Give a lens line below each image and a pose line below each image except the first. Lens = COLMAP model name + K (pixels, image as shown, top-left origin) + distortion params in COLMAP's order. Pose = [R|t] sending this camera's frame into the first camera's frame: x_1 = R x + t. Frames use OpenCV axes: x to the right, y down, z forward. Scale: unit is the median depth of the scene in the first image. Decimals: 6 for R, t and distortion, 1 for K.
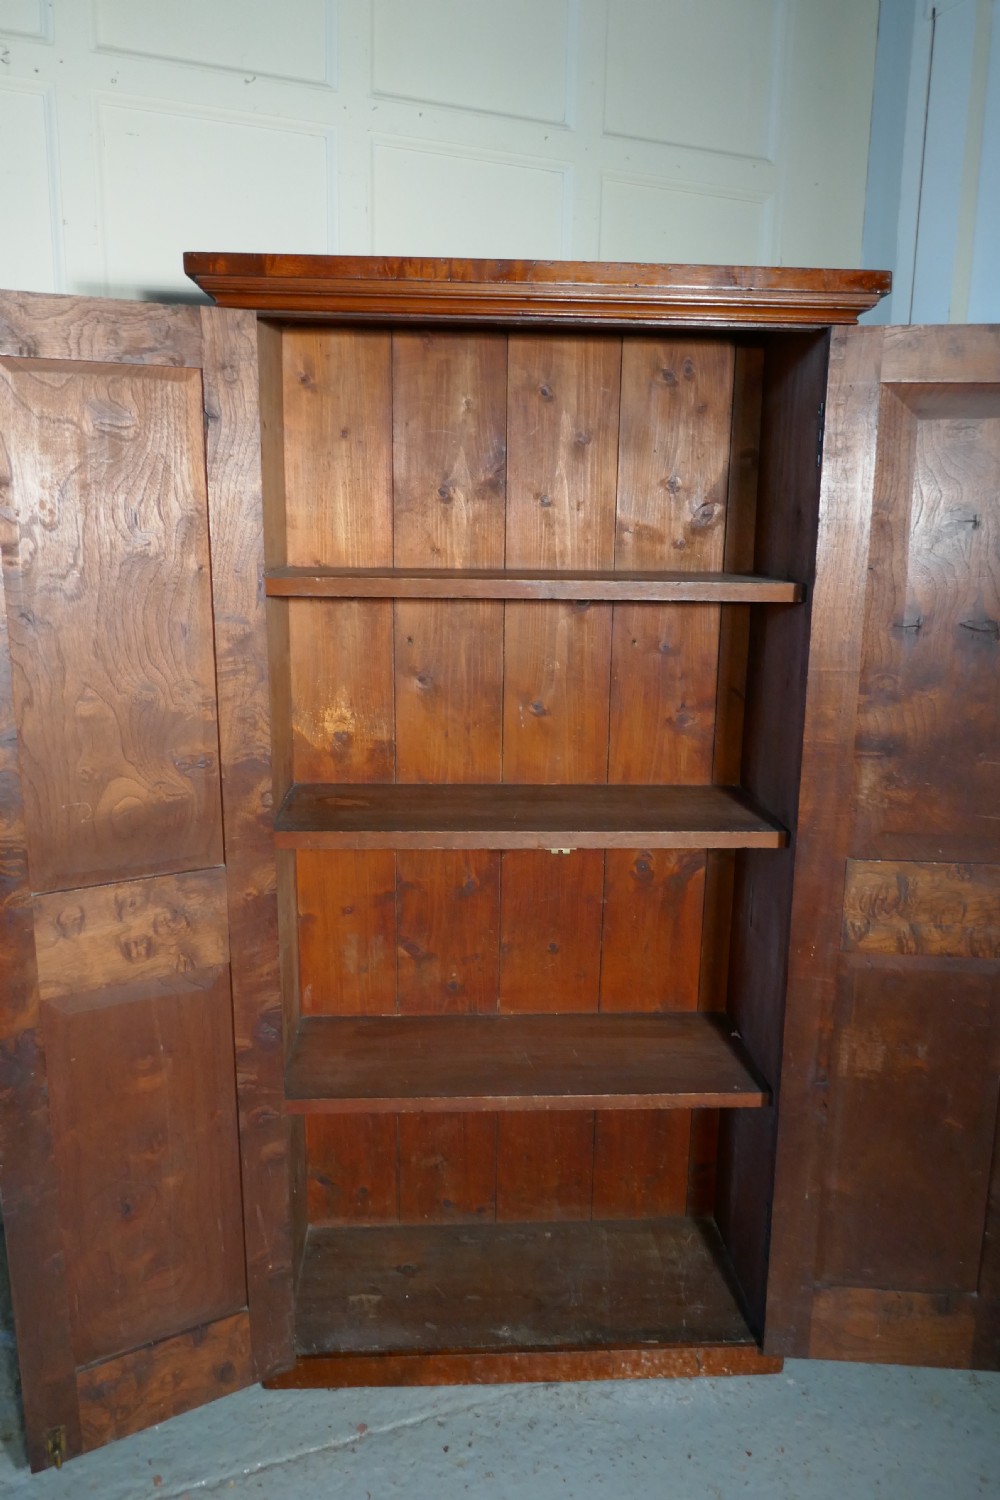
lens RADIAL K [[1083.5, 0, 502.1], [0, 1083.5, 747.4], [0, 0, 1]] dist [-0.006213, -0.002795]
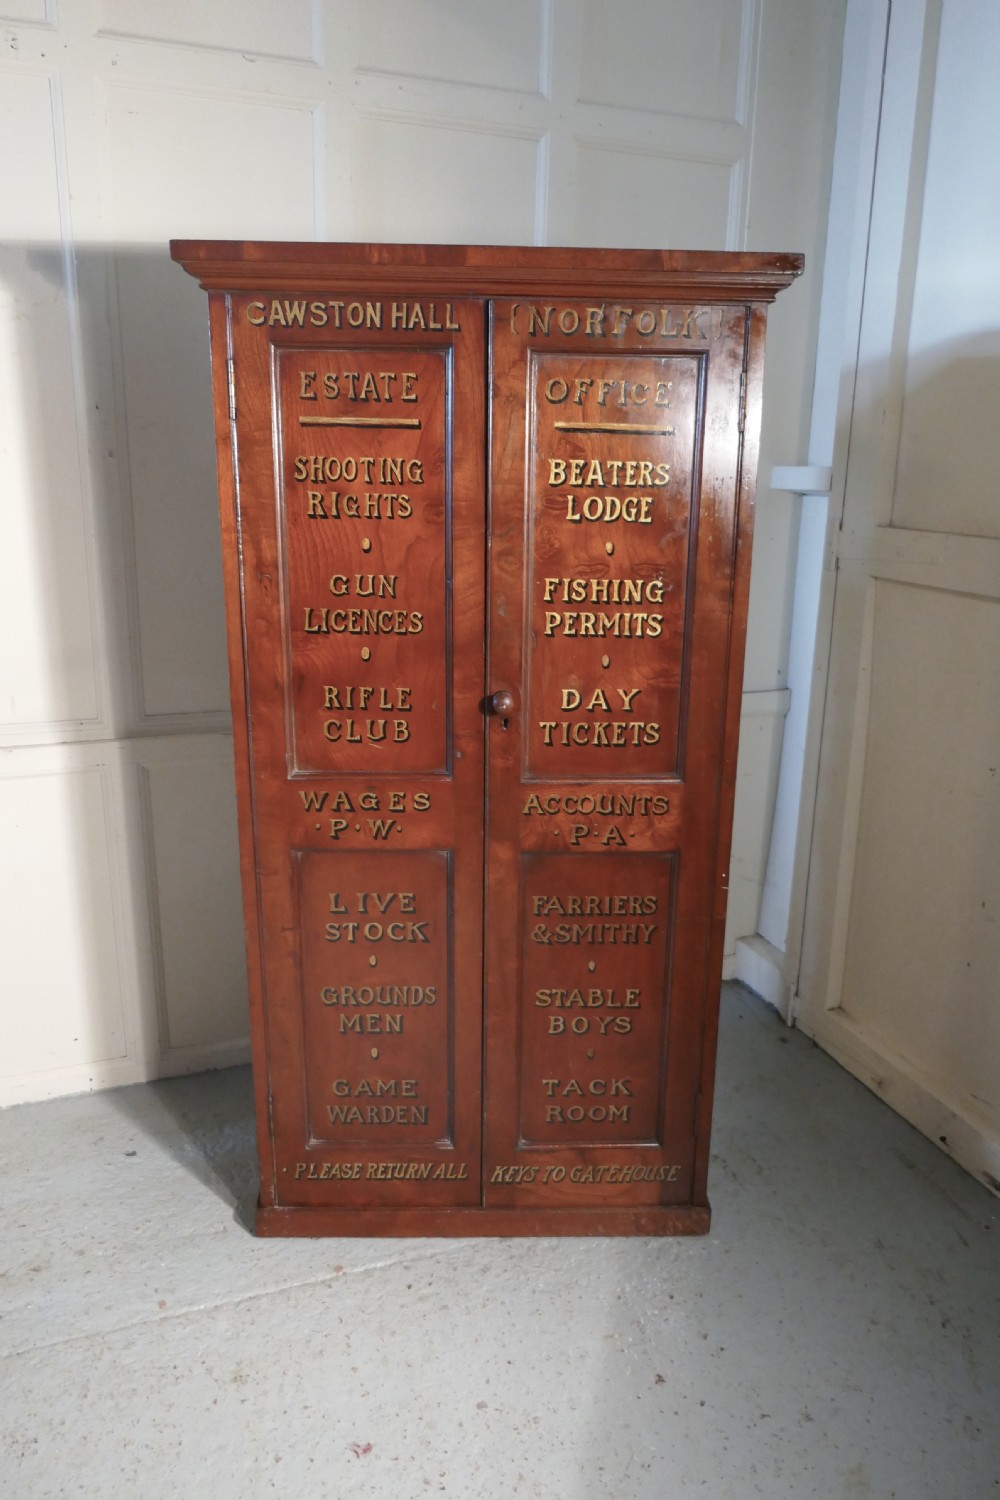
lens RADIAL K [[1079.2, 0, 500.0], [0, 1079.2, 750.0], [0, 0, 1]] dist [-0.009408, -0.000025]
pose [[0.999585, 0.009070, -0.027354, 0.073357], [-0.007429, 0.998201, 0.059486, 0.003652], [0.027845, -0.059259, 0.997854, -0.120894]]
